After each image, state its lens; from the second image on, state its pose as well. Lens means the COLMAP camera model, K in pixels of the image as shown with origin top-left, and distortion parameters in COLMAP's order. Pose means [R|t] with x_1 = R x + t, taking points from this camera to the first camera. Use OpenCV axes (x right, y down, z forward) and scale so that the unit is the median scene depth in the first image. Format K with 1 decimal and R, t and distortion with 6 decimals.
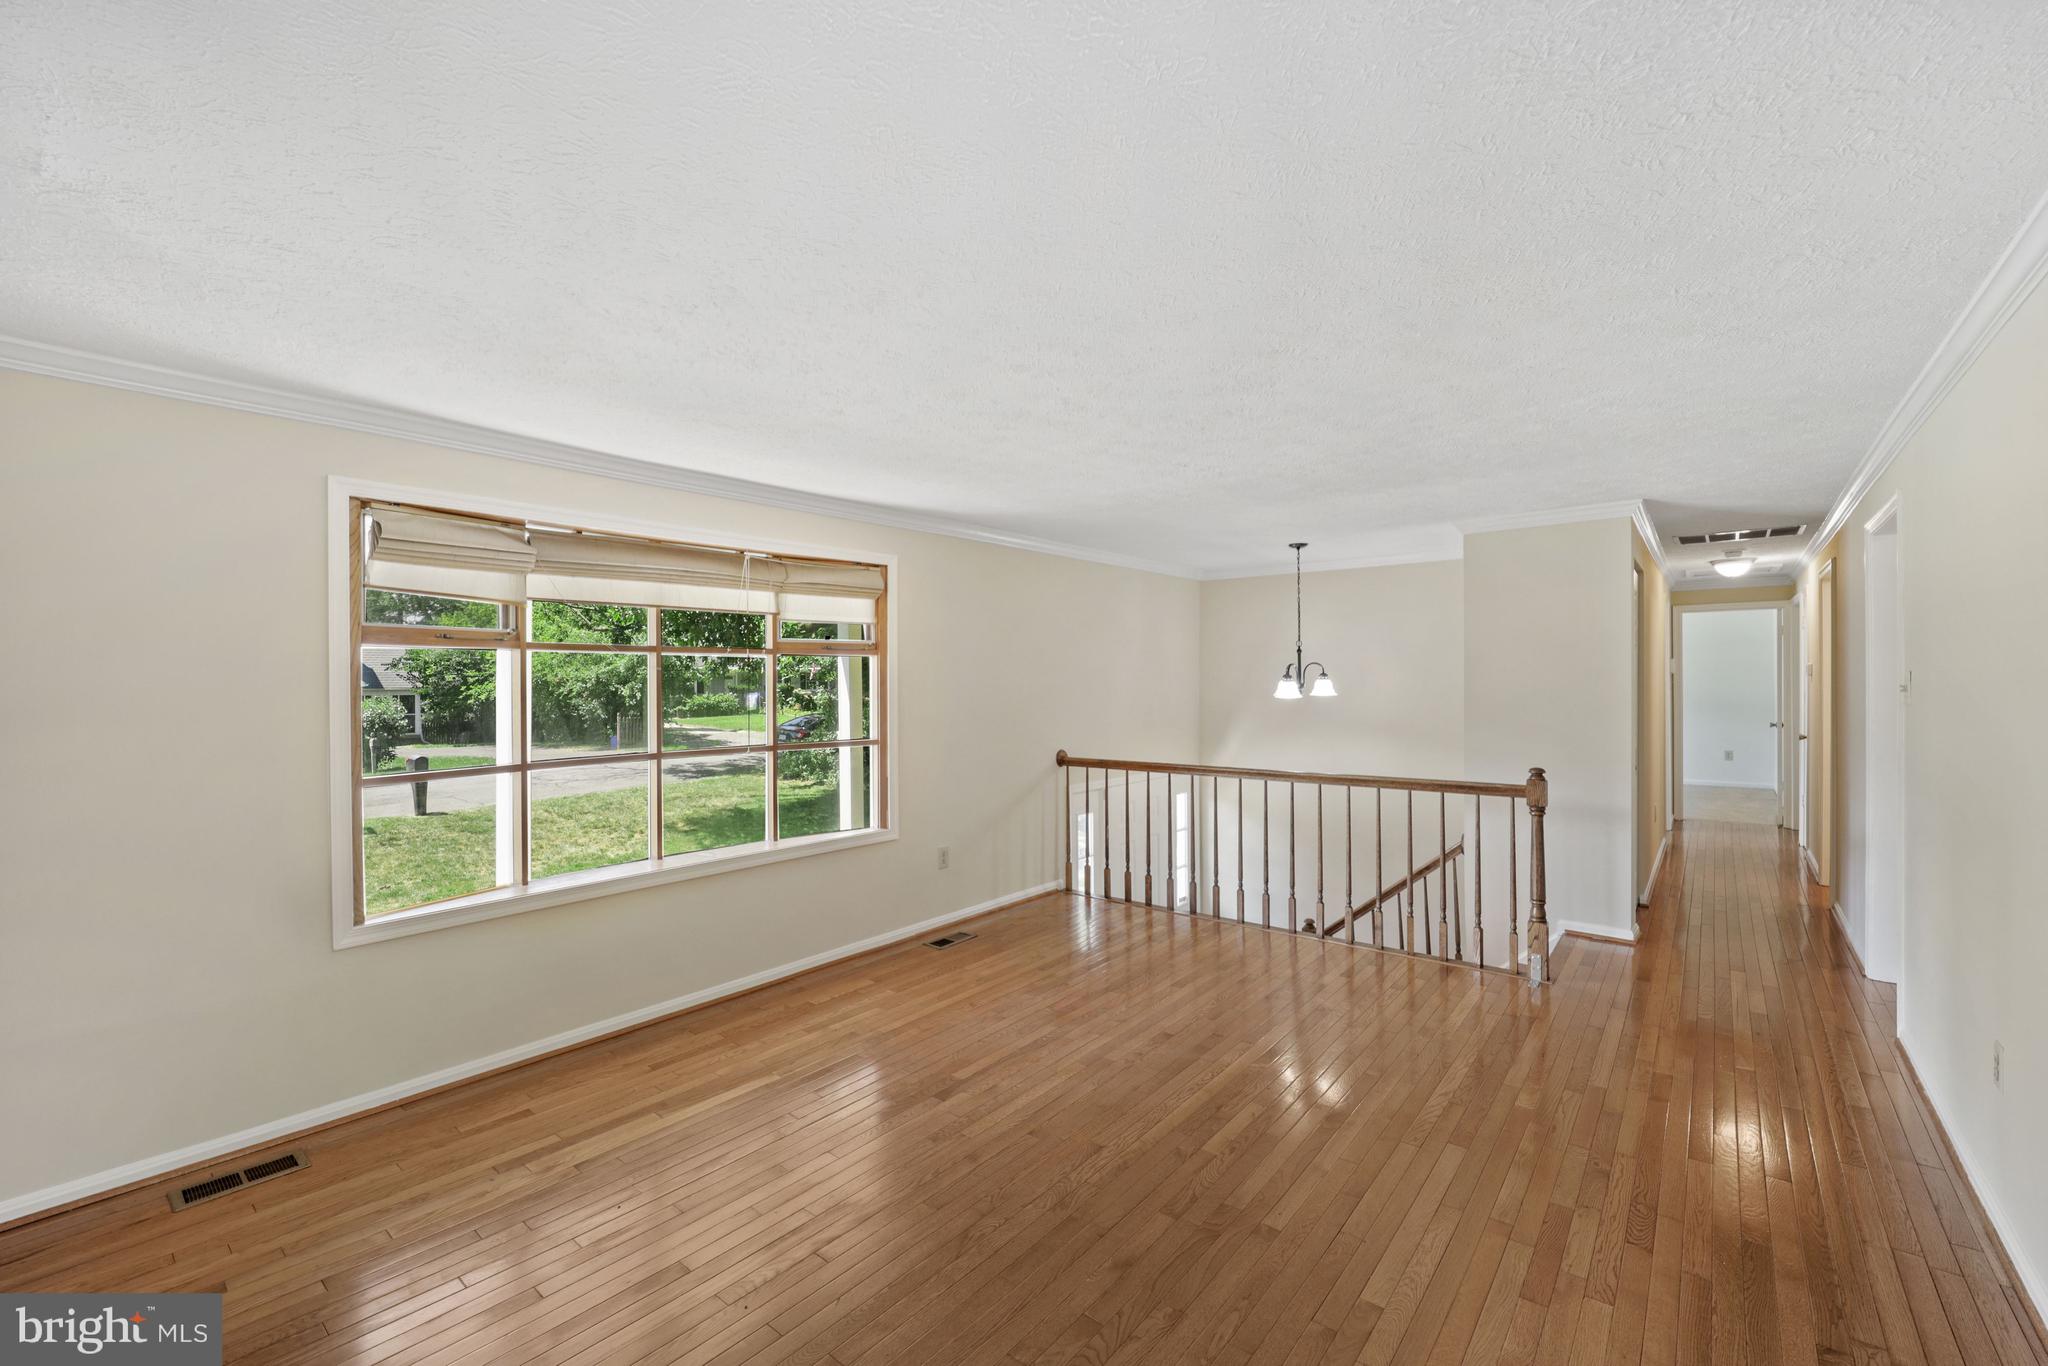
lens RADIAL K [[829.4, 0, 1019.3], [0, 829.4, 677.1], [0, 0, 1]] dist [-0.010970, -0.000168]
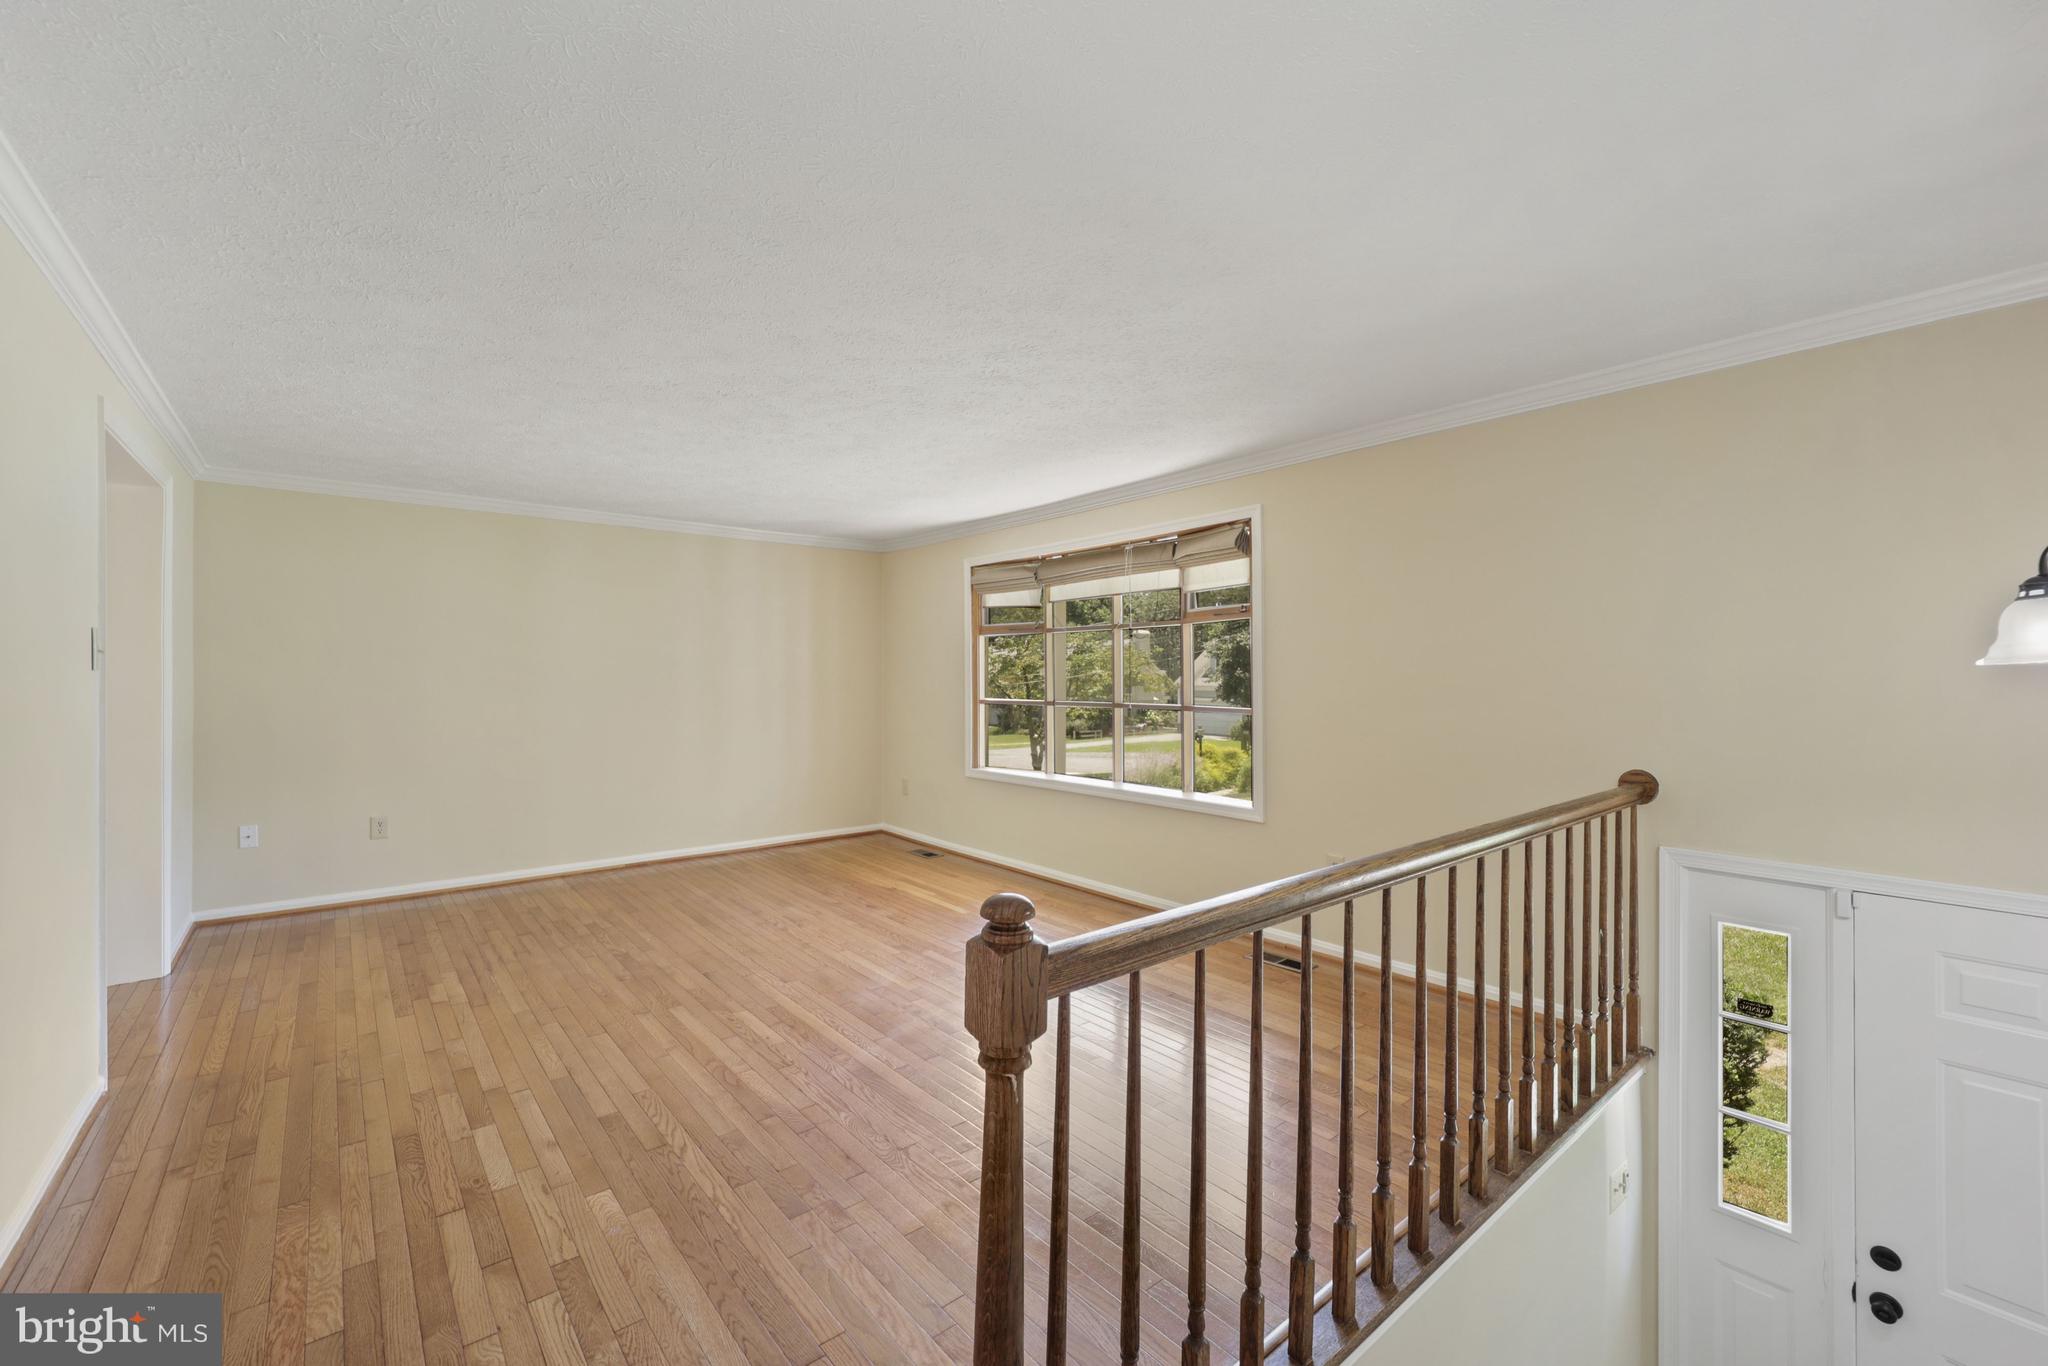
lens RADIAL K [[859.8, 0, 1069.2], [0, 859.8, 675.5], [0, 0, 1]] dist [-0.009696, 0.000076]
pose [[-0.155187, 0.004986, -0.987873, 0.946647], [0.010246, 0.999942, 0.003438, 0.038872], [0.987832, -0.009588, -0.155229, 1.118599]]
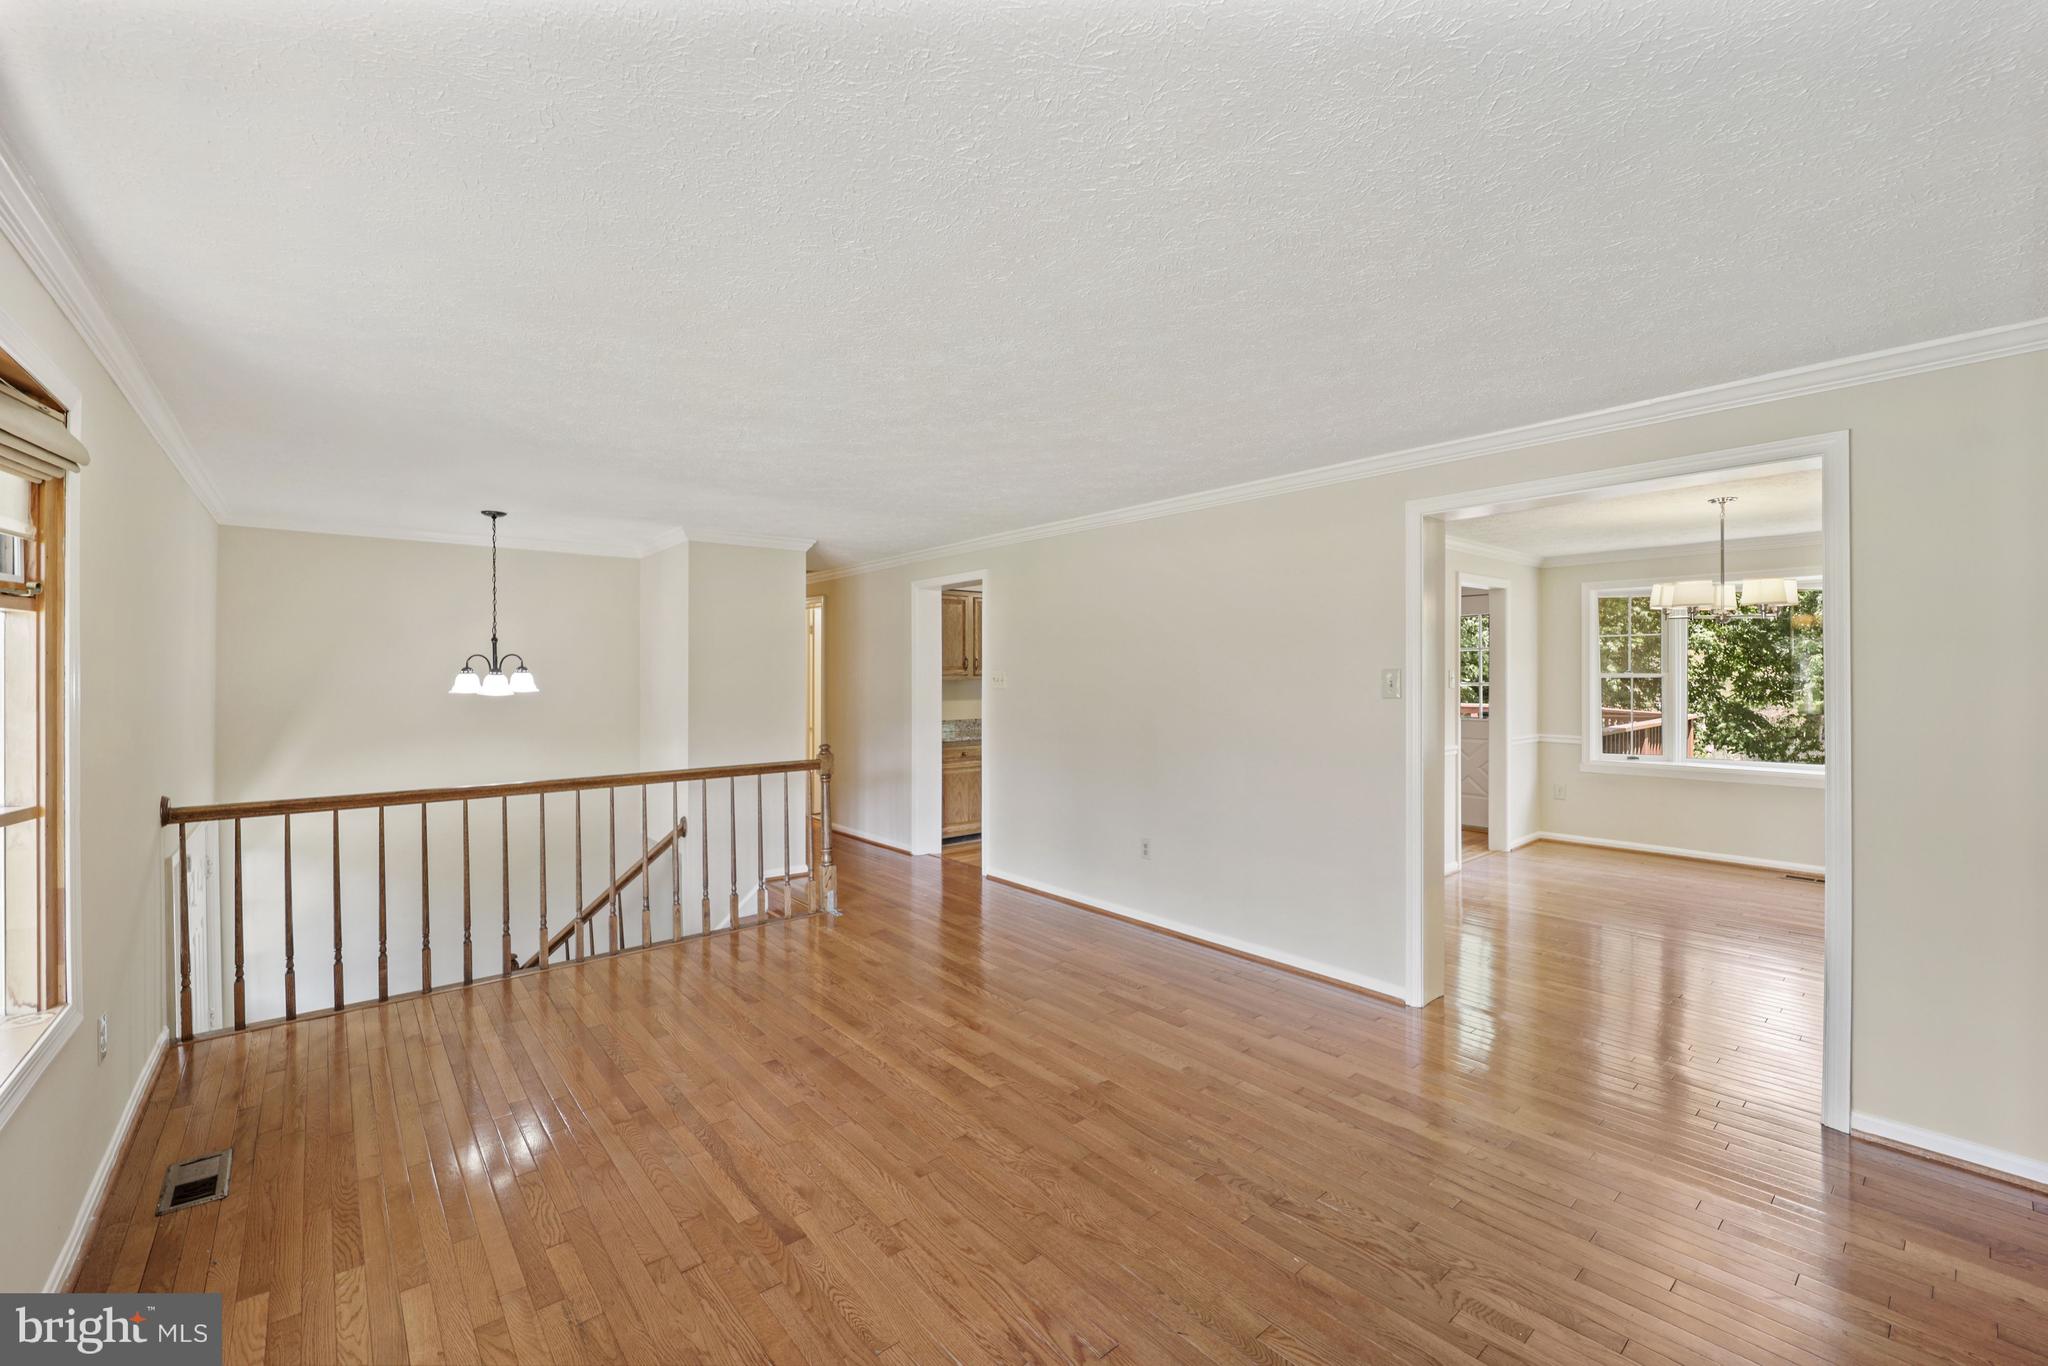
lens RADIAL K [[829.4, 0, 1019.3], [0, 829.4, 677.1], [0, 0, 1]] dist [-0.010970, -0.000168]
pose [[0.188501, 0.000480, 0.982073, -0.578202], [-0.002769, 0.999996, 0.000043, 0.007380], [-0.982069, -0.002727, 0.188501, 0.494075]]
